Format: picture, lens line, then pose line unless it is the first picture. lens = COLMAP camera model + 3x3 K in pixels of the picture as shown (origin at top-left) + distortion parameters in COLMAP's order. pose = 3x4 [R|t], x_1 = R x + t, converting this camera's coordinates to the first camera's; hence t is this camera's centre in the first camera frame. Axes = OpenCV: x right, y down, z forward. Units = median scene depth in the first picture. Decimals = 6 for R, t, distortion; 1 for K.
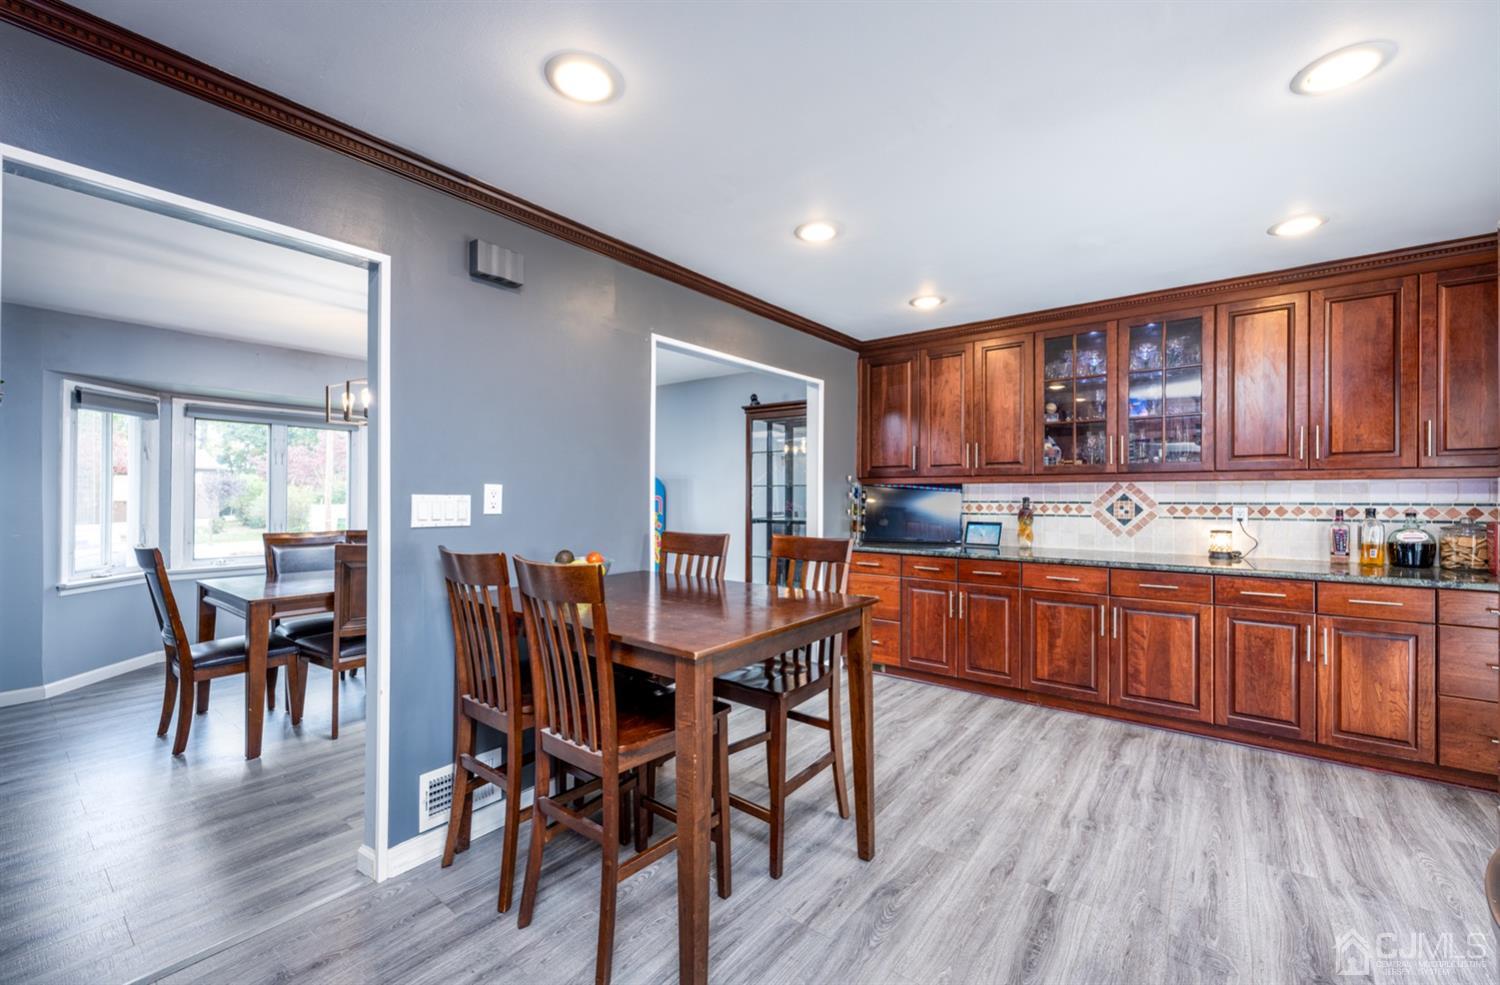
lens RADIAL K [[598.9, 0, 763.3], [0, 598.9, 493.4], [0, 0, 1]] dist [-0.012276, 0.000181]
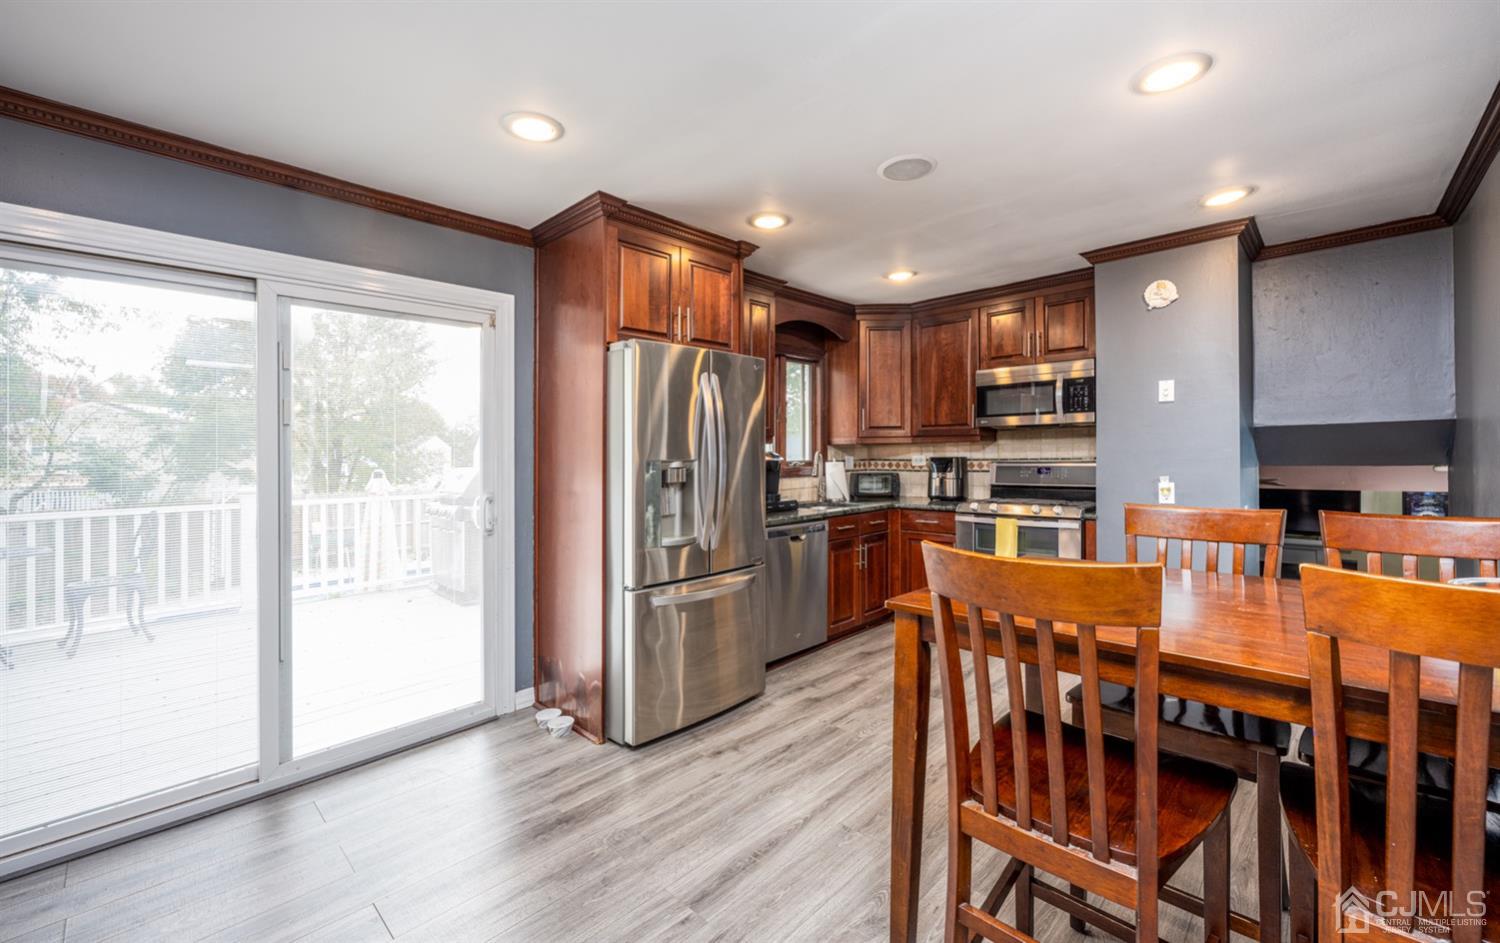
lens RADIAL K [[601.1, 0, 758.6], [0, 601.1, 455.7], [0, 0, 1]] dist [0.000497, -0.000203]
pose [[-0.994794, 0.013972, 0.100943, 0.144532], [0.013766, 0.999901, -0.002742, 0.001694], [-0.100972, -0.001338, -0.994888, 0.950365]]
